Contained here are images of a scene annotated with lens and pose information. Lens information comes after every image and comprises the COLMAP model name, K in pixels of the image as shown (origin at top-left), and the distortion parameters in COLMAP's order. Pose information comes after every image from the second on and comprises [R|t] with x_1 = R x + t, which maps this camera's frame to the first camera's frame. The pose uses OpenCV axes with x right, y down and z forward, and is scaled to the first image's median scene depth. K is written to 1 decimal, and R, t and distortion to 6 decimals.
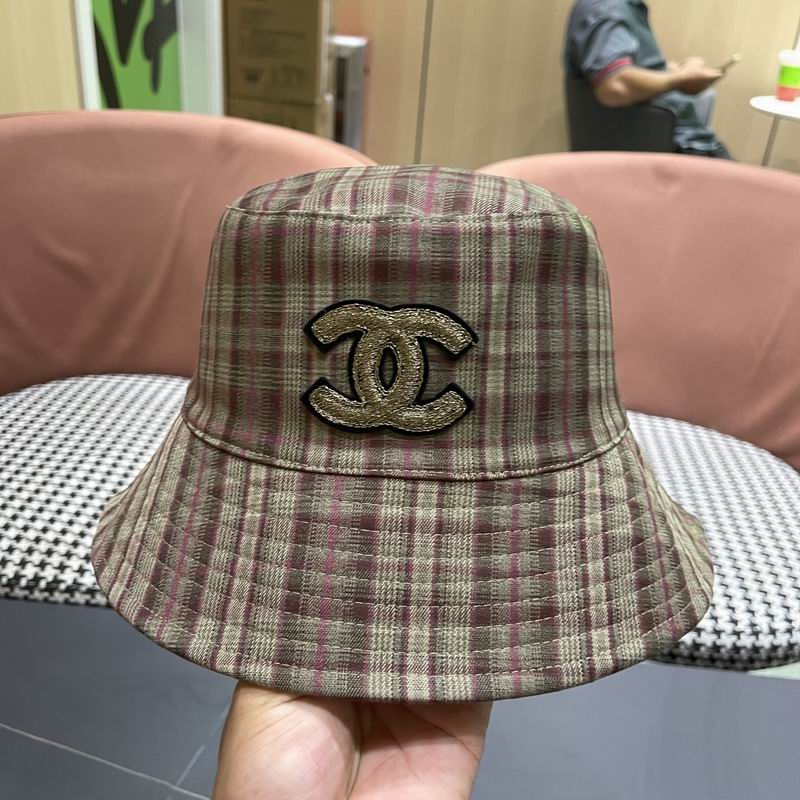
lens RADIAL K [[906.5, 0, 406.4], [0, 906.5, 400.6], [0, 0, 1]] dist [0.012534, 0.000000]
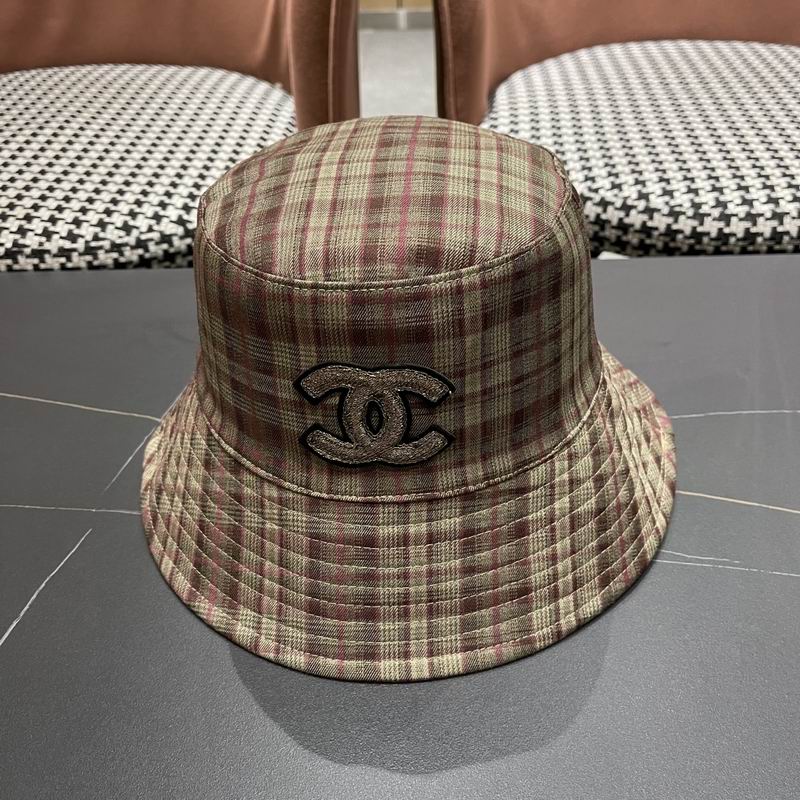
lens RADIAL K [[836.8, 0, 403.9], [0, 836.8, 408.5], [0, 0, 1]] dist [0.016891, 0.000000]
pose [[0.997209, -0.069420, -0.027482, 0.043730], [0.074570, 0.907759, 0.412812, -0.460684], [-0.003710, -0.413709, 0.910402, 0.076623]]
